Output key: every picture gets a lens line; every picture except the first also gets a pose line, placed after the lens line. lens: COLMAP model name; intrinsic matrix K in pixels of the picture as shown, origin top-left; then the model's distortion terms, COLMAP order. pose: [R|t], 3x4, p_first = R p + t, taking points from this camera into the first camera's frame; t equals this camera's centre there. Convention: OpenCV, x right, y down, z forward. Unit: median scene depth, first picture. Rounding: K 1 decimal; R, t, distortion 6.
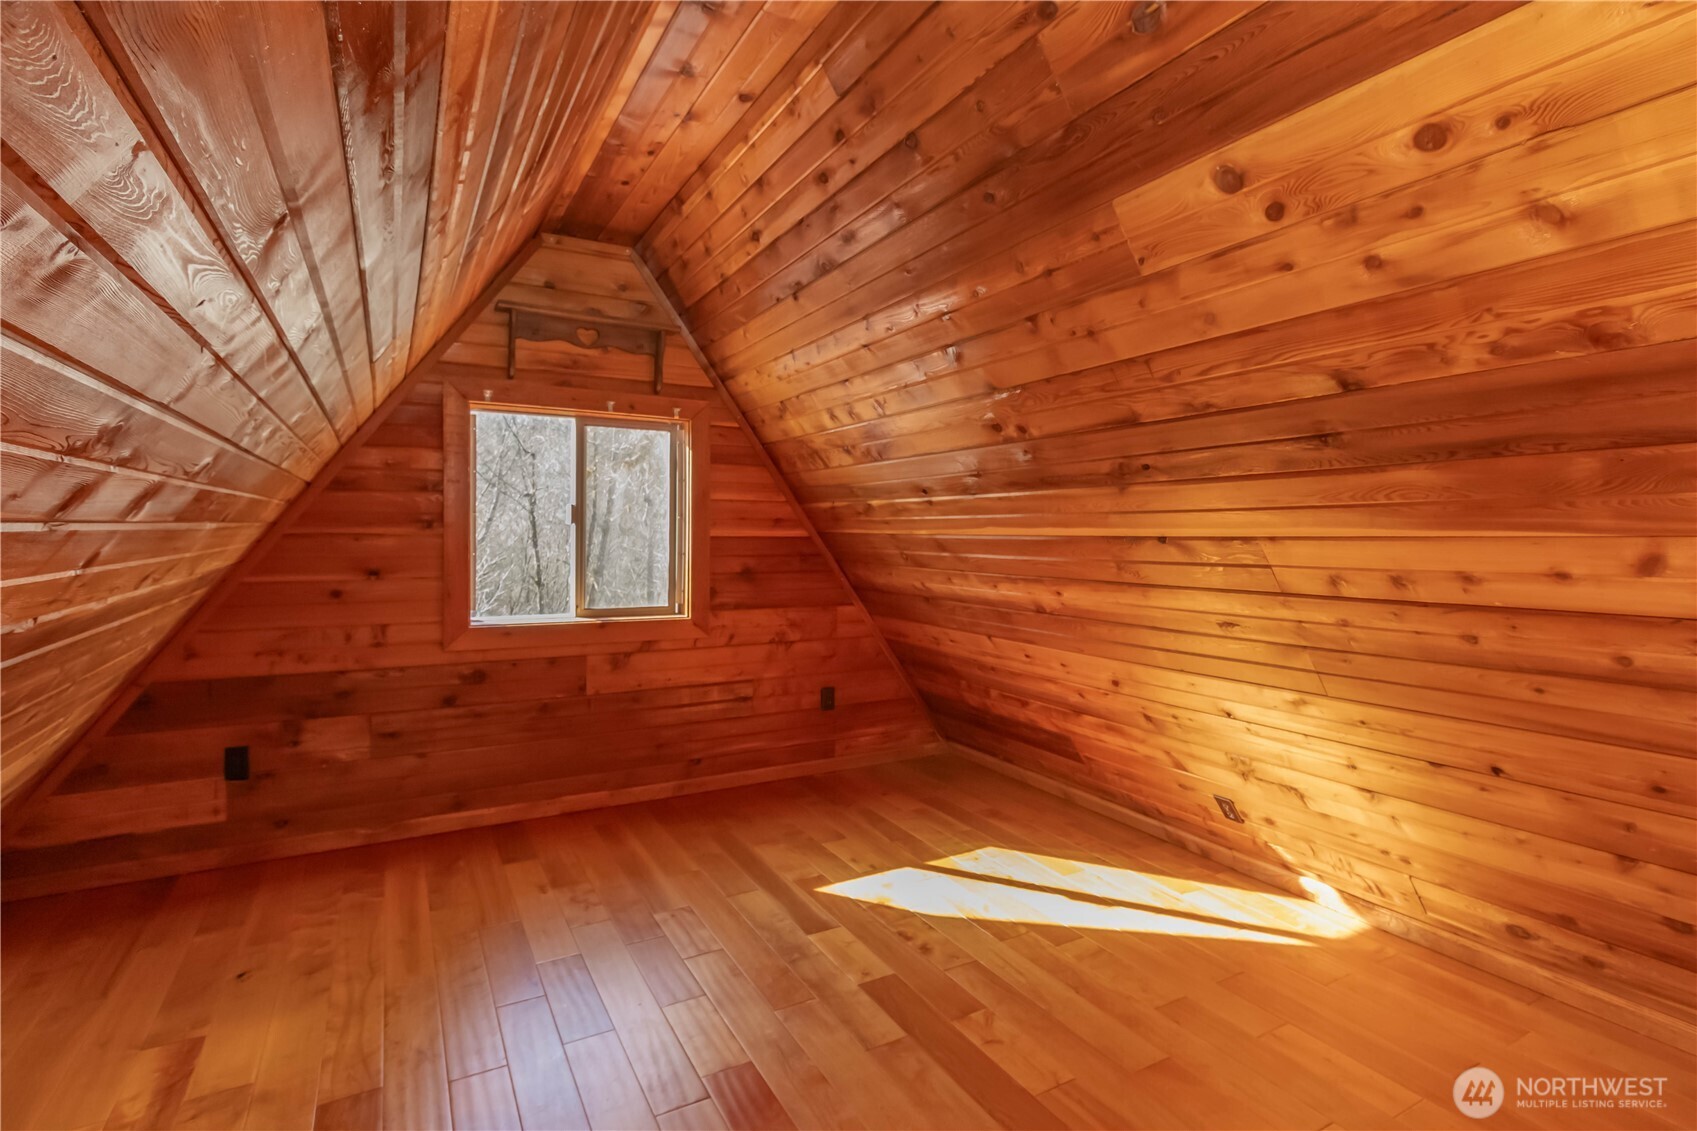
lens RADIAL K [[815.4, 0, 863.8], [0, 815.4, 568.5], [0, 0, 1]] dist [0.003158, 0.000345]
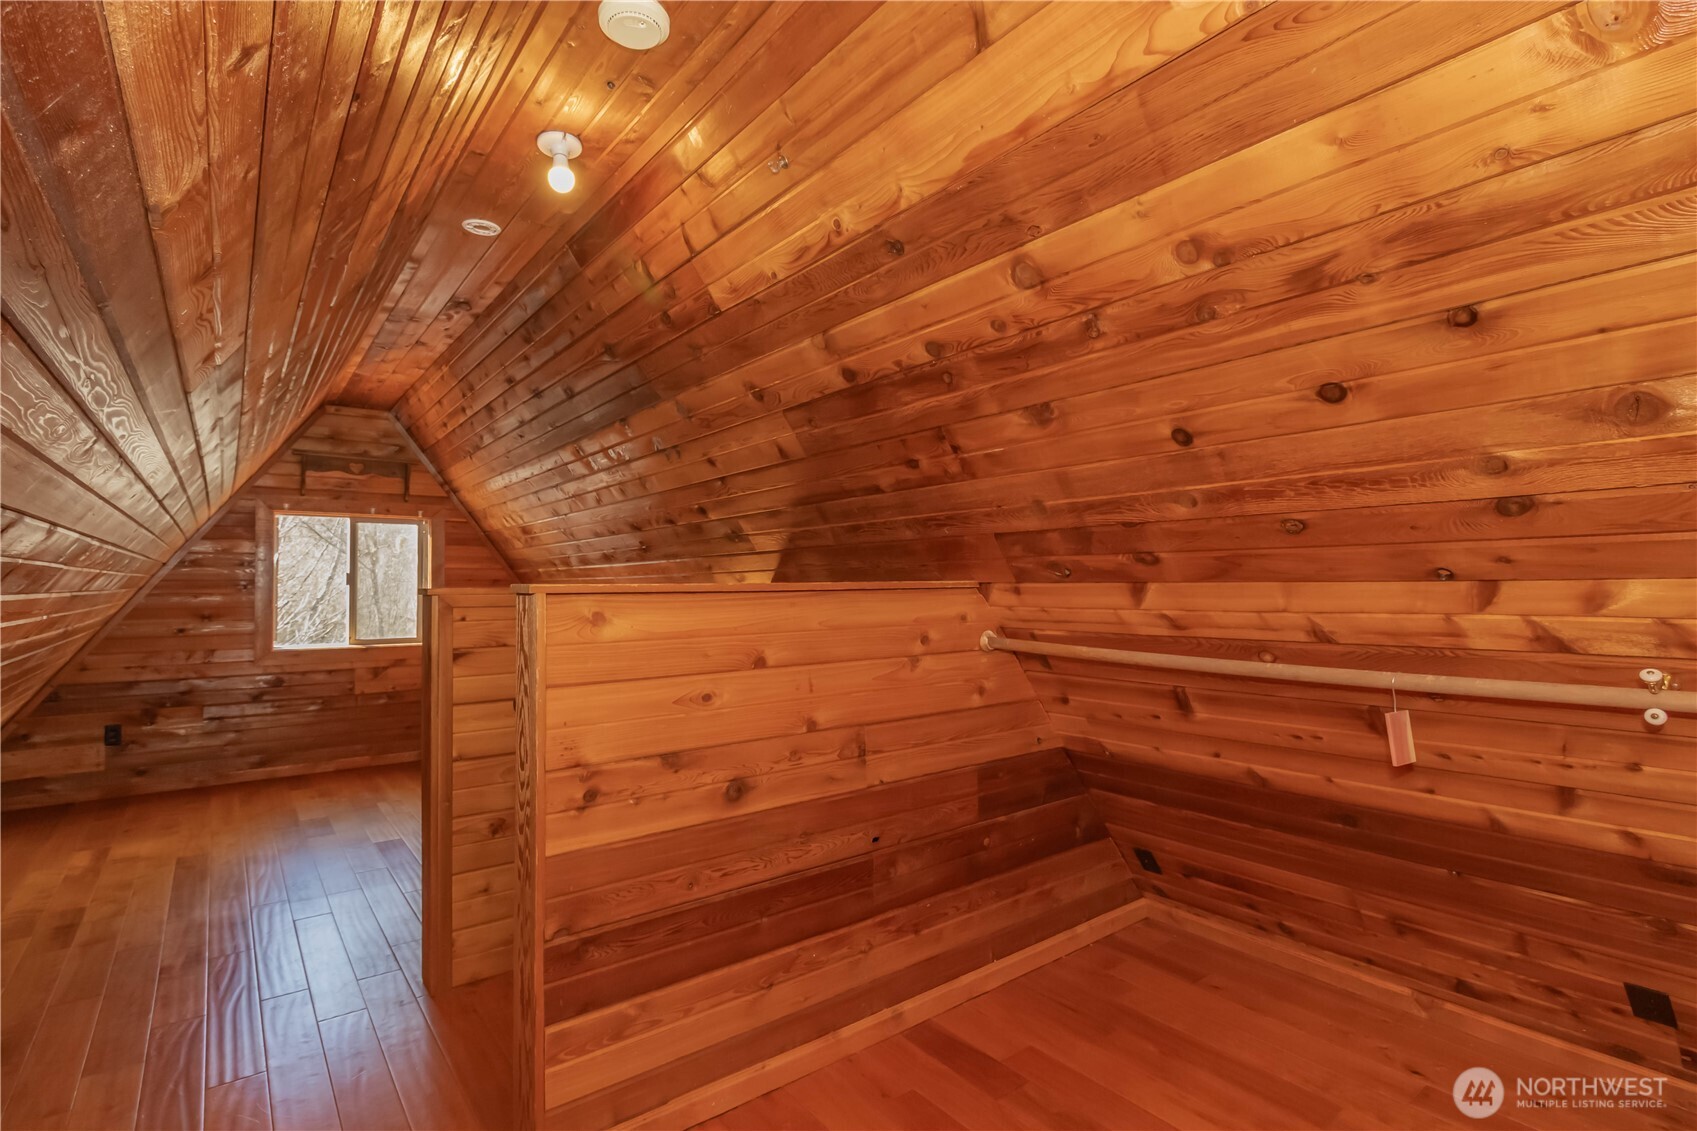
lens RADIAL K [[801.6, 0, 850.0], [0, 801.6, 578.7], [0, 0, 1]] dist [0.002833, 0.000142]
pose [[0.990369, -0.013476, 0.137795, 0.415884], [0.020297, 0.998630, -0.048220, 0.028864], [-0.136956, 0.050552, 0.989286, -0.705488]]
